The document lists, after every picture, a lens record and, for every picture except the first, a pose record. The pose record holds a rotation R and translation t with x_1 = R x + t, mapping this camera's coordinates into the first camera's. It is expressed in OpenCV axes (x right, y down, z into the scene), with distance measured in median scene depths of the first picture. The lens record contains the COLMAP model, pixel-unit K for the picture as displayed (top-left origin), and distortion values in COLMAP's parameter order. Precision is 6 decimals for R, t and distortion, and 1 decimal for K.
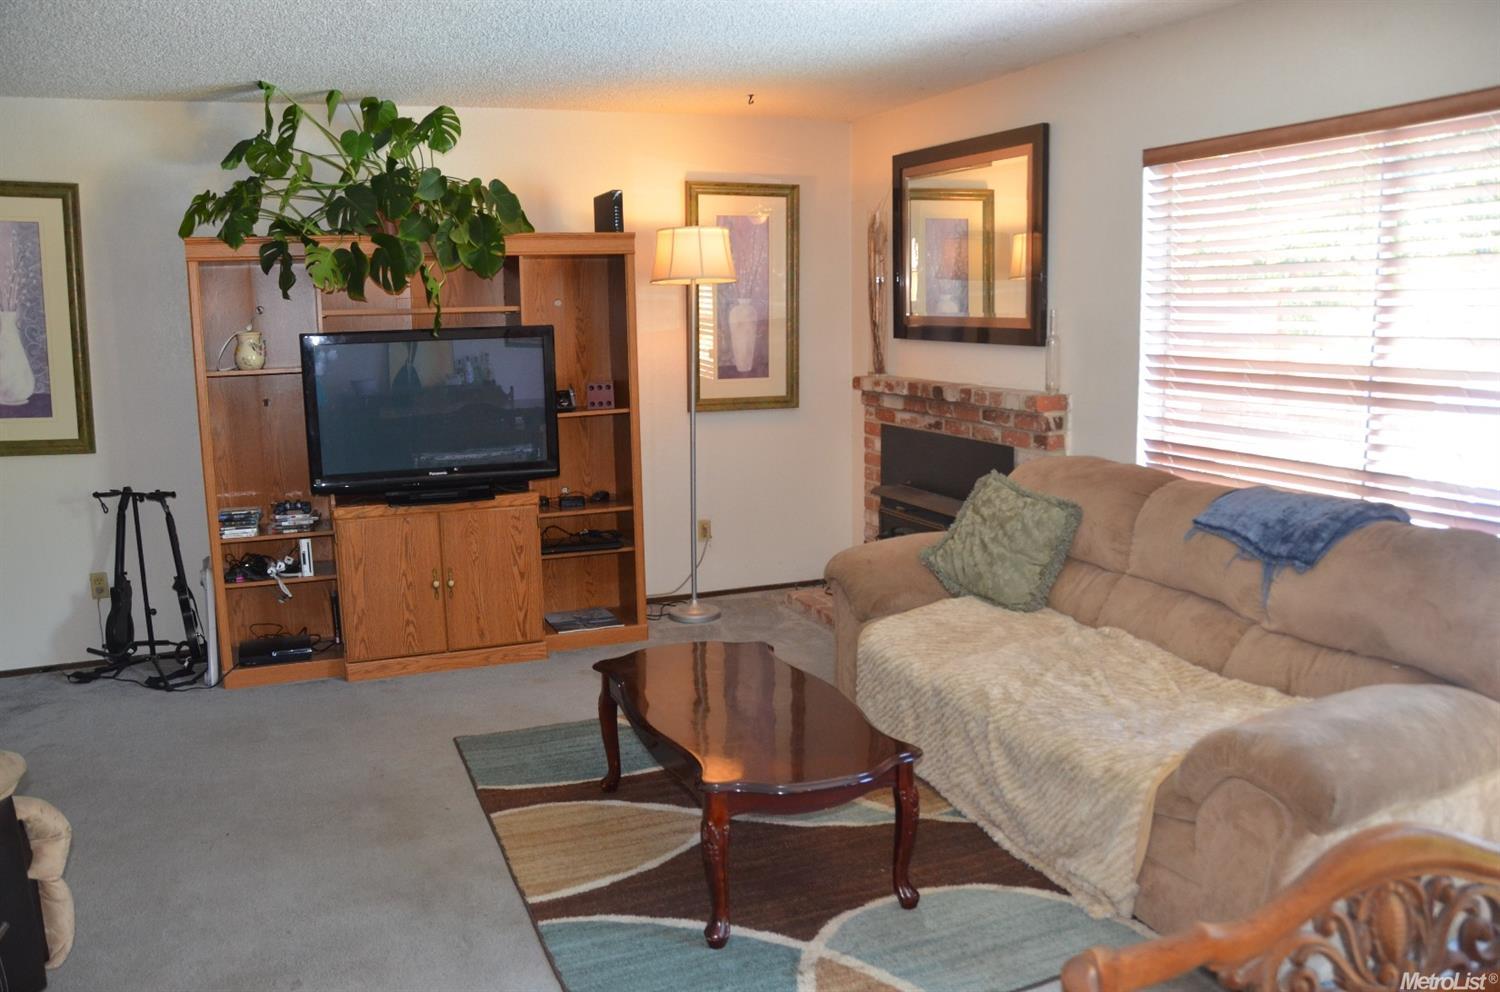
lens RADIAL K [[1172.7, 0, 742.5], [0, 1172.7, 516.9], [0, 0, 1]] dist [-0.164294, 0.121991]
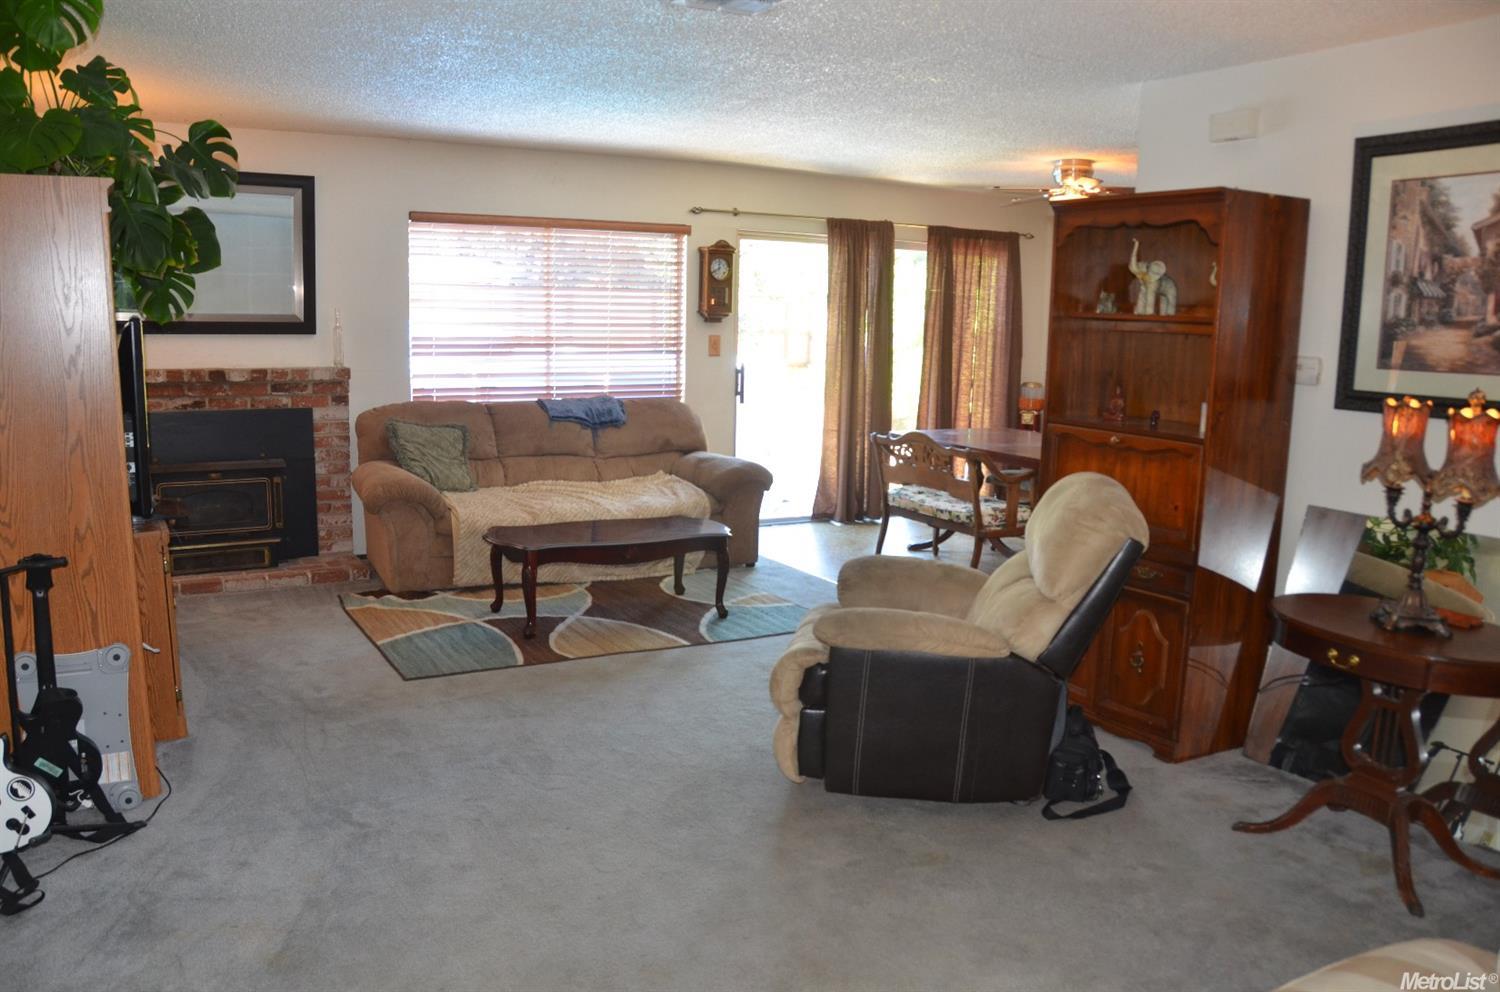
lens RADIAL K [[1177.9, 0, 739.6], [0, 1177.9, 515.7], [0, 0, 1]] dist [-0.165421, 0.131321]
pose [[-0.120994, -0.153364, 0.980734, -1.232827], [0.152924, 0.973319, 0.171070, -0.095960], [-0.980803, 0.170676, -0.094313, 0.679083]]
